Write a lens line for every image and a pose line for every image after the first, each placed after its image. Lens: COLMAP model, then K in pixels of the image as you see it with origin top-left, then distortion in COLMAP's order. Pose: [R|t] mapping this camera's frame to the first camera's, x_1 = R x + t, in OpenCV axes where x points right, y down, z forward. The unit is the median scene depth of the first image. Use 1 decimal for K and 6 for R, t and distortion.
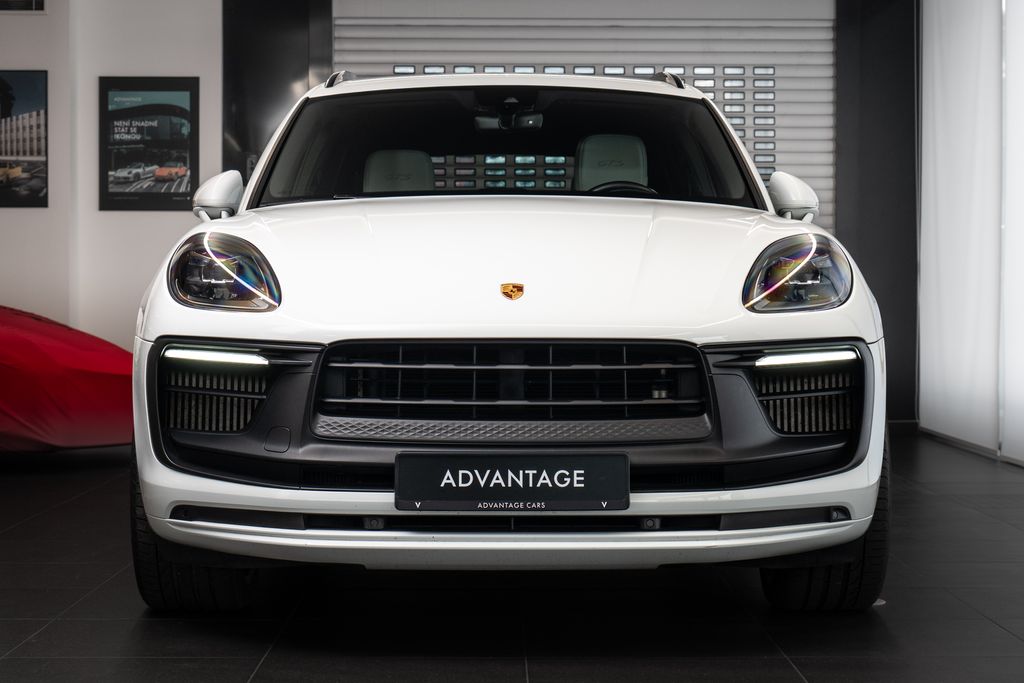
lens RADIAL K [[1851.9, 0, 511.5], [0, 1851.9, 337.5], [0, 0, 1]] dist [-0.047409, 0.000000]
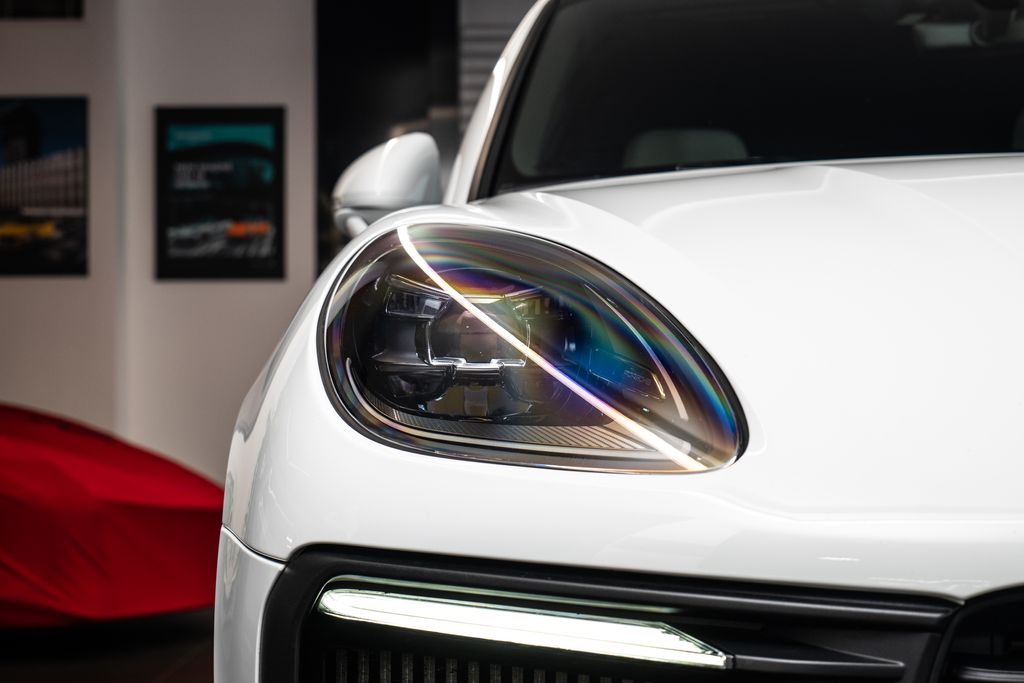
lens RADIAL K [[1851.9, 0, 512.1], [0, 1851.9, 346.3], [0, 0, 1]] dist [-0.047409, 0.000000]
pose [[0.999413, -0.009360, -0.032970, -0.052782], [0.007916, 0.999015, -0.043671, -0.007227], [0.033346, 0.043384, 0.998502, 0.251603]]
